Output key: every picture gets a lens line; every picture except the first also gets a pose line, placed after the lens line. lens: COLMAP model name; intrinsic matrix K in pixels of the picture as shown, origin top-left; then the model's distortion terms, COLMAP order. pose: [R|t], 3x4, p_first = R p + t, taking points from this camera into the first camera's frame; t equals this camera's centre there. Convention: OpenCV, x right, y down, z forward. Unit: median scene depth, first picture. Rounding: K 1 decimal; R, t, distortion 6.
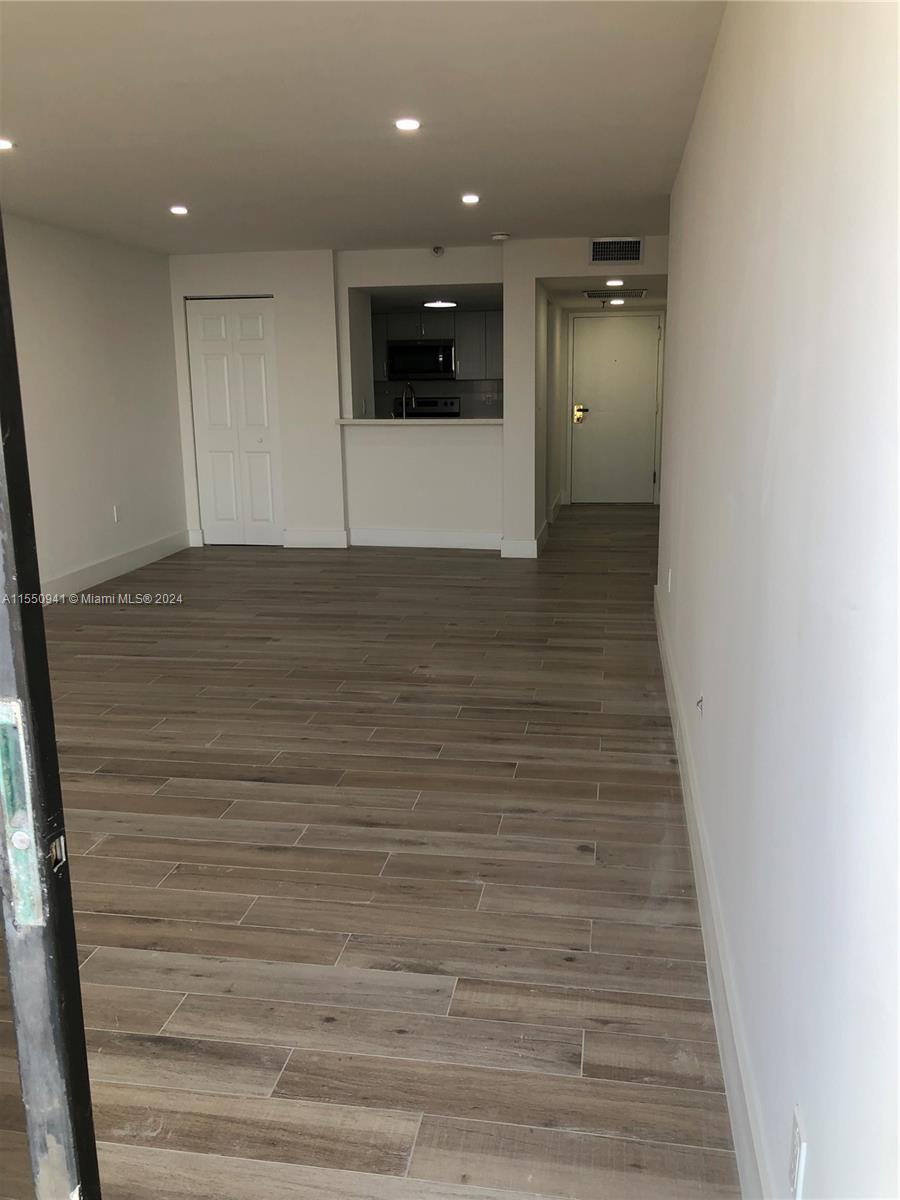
lens RADIAL K [[997.4, 0, 449.4], [0, 997.4, 616.8], [0, 0, 1]] dist [0.047572, -0.121197]
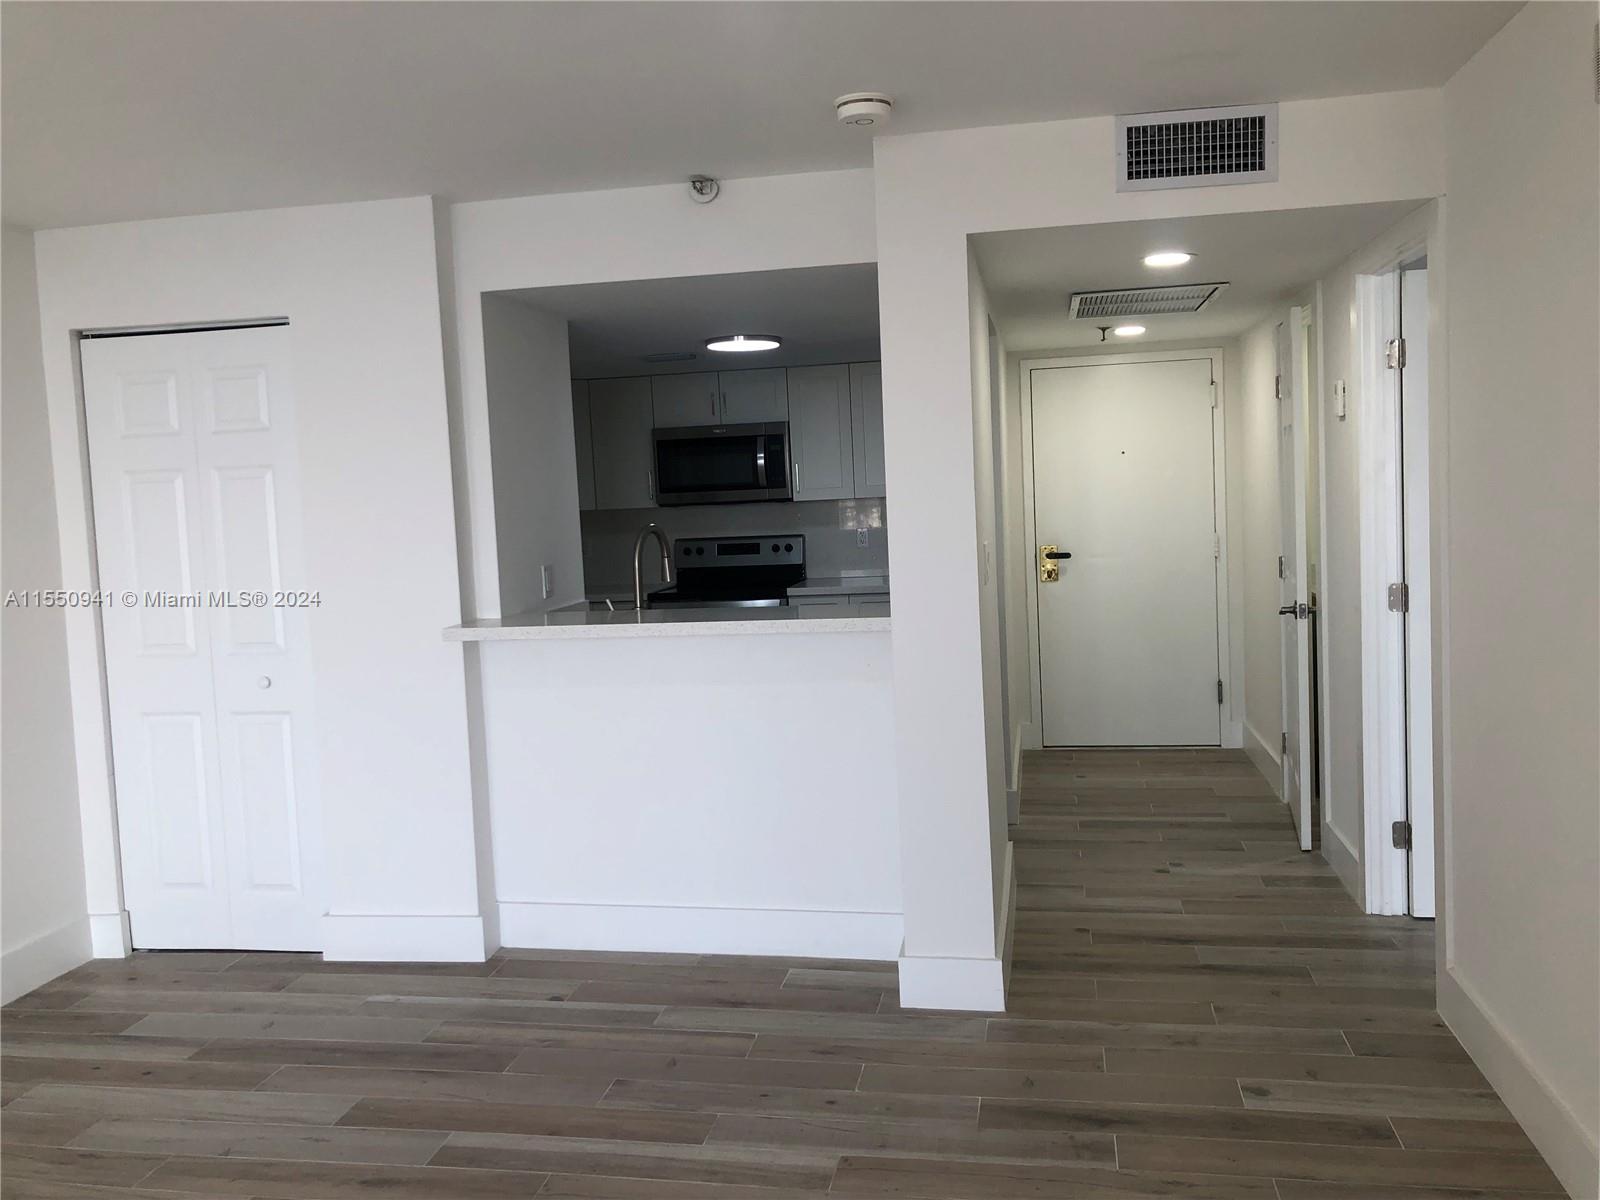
lens RADIAL K [[1329.9, 0, 800.0], [0, 1329.9, 600.0], [0, 0, 1]] dist [0.047572, -0.121197]
pose [[0.999317, -0.031123, -0.019911, 0.028818], [0.027895, 0.988926, -0.145765, -0.127185], [0.024227, 0.145110, 0.989119, 0.488851]]
